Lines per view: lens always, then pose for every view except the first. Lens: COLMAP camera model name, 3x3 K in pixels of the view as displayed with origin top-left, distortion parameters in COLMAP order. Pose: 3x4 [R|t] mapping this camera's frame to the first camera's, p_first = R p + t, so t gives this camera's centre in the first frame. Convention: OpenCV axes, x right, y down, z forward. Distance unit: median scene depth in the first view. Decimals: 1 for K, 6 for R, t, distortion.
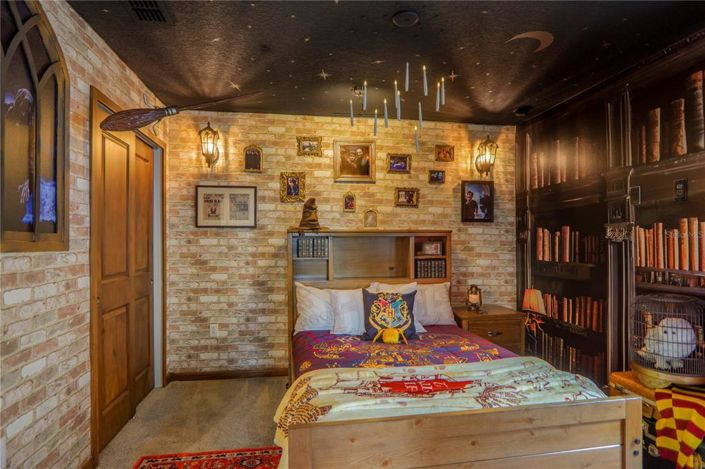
lens RADIAL K [[365.0, 0, 353.7], [0, 365.0, 233.0], [0, 0, 1]] dist [-0.015581, 0.004559]
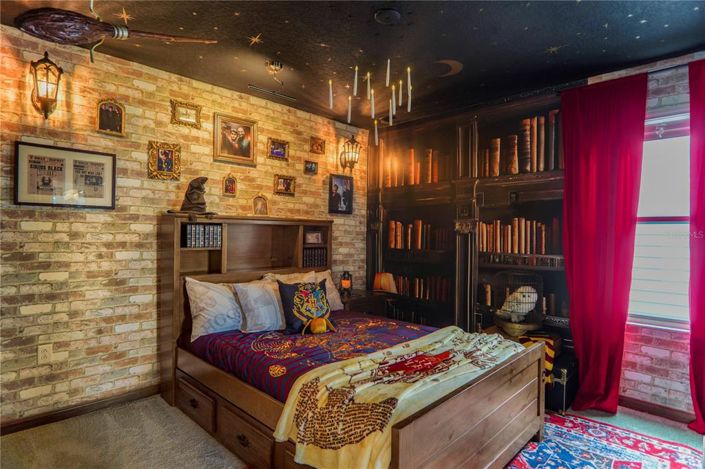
lens RADIAL K [[365.0, 0, 337.7], [0, 365.0, 227.0], [0, 0, 1]] dist [-0.015581, 0.004559]
pose [[0.828127, 0.020919, 0.560150, -0.309685], [-0.028235, 0.999592, 0.004413, 0.006413], [-0.559829, -0.019470, 0.828379, 0.117222]]
